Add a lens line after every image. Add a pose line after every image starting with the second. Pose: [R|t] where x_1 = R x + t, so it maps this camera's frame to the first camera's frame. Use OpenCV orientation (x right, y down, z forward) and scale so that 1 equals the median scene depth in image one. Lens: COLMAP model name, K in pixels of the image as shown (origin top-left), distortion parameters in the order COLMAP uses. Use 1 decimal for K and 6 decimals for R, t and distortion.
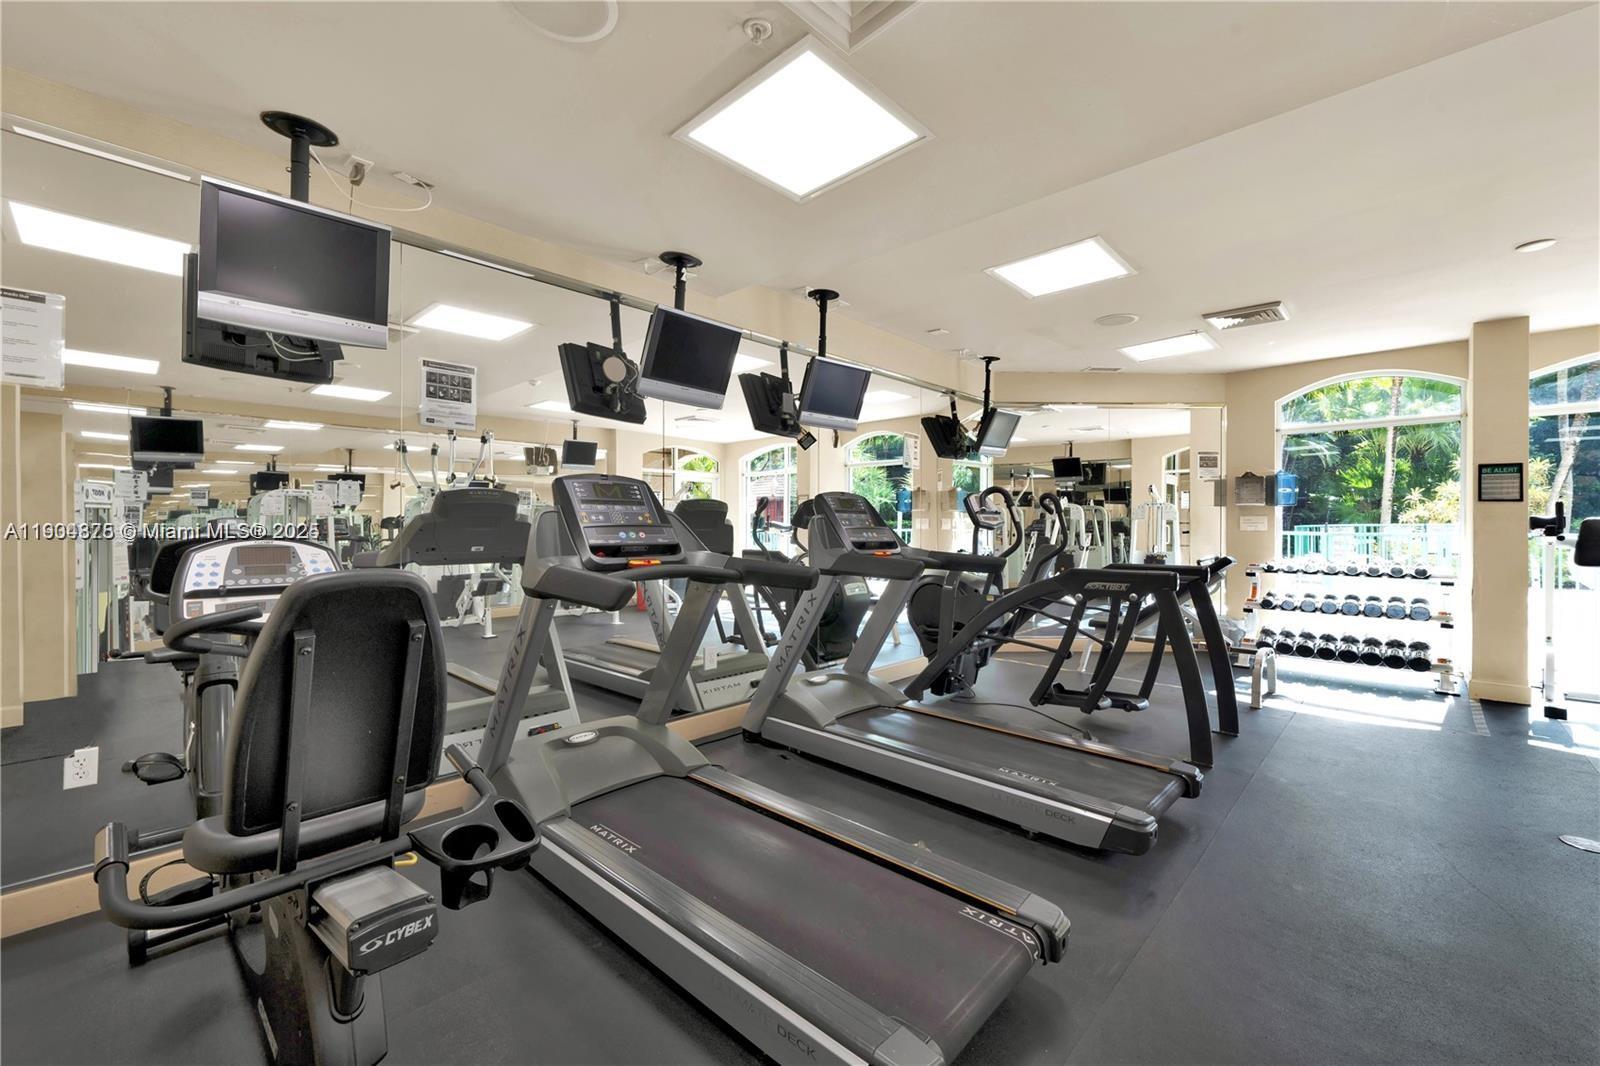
lens RADIAL K [[657.3, 0, 805.2], [0, 657.3, 531.3], [0, 0, 1]] dist [-0.001629, -0.000870]
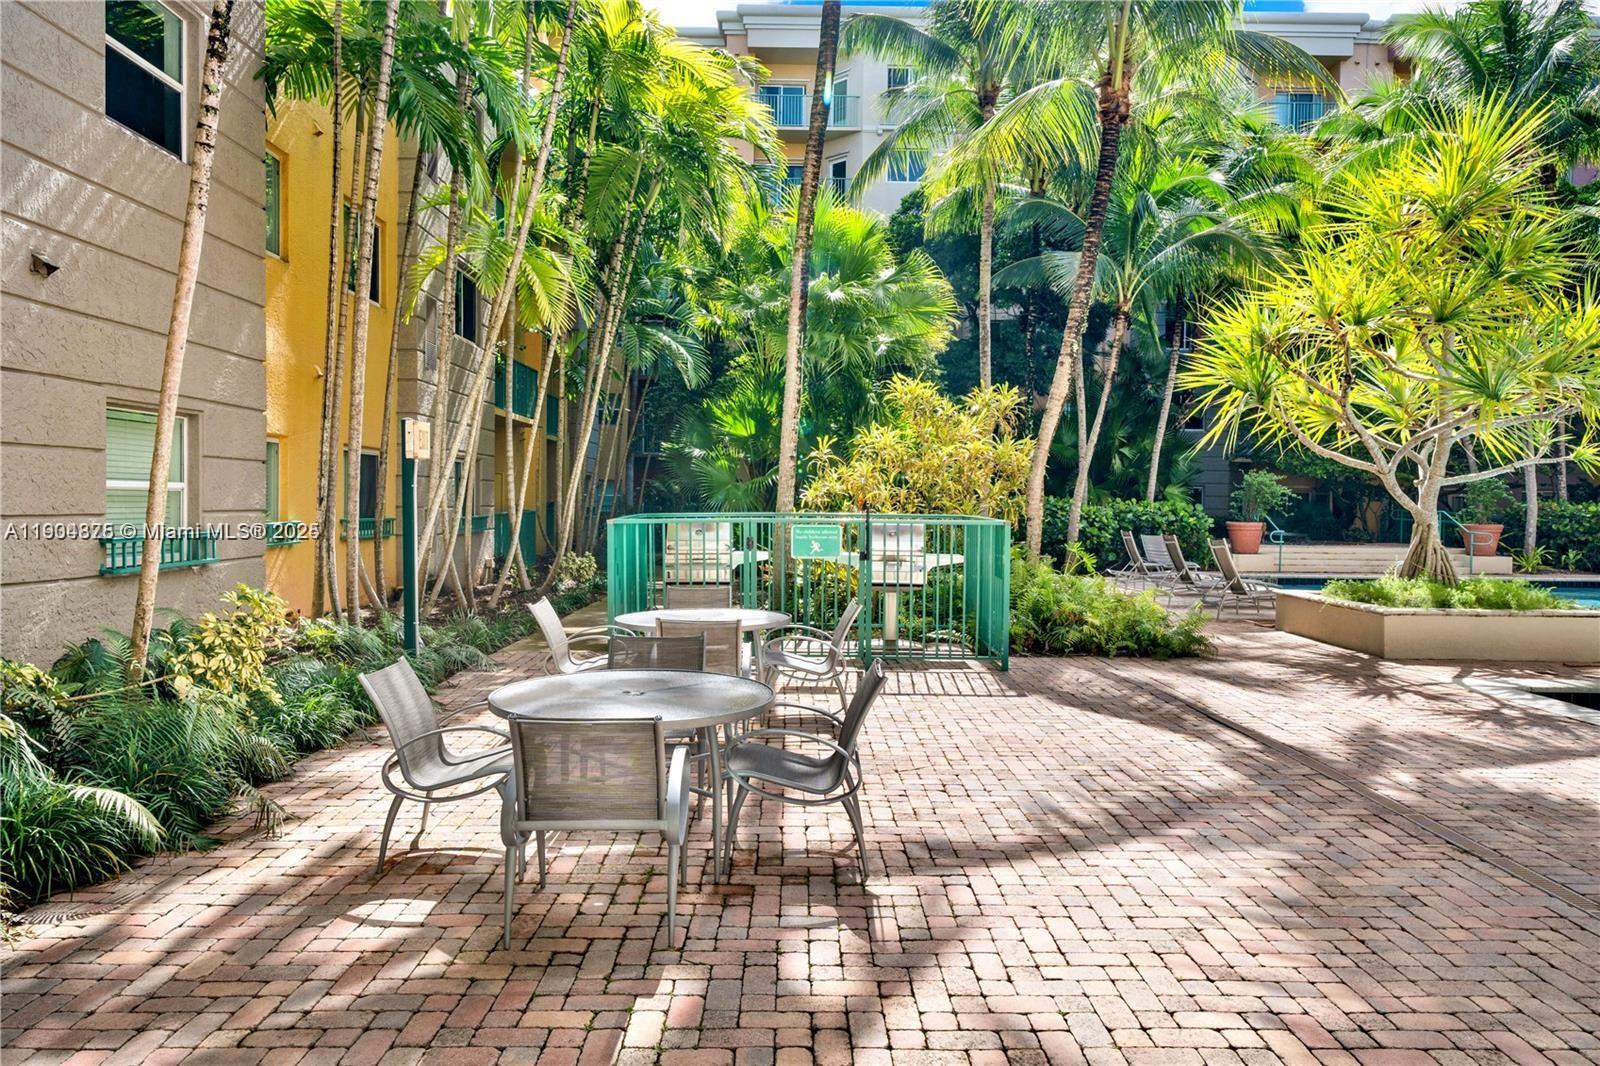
lens RADIAL K [[1113.2, 0, 800.0], [0, 1113.2, 525.3], [0, 0, 1]] dist [-0.000483, -0.000005]
pose [[0.723067, -0.011901, 0.690675, 0.289847], [-0.006320, 0.999696, 0.023841, -0.015946], [-0.690749, -0.021604, 0.722772, 0.350690]]
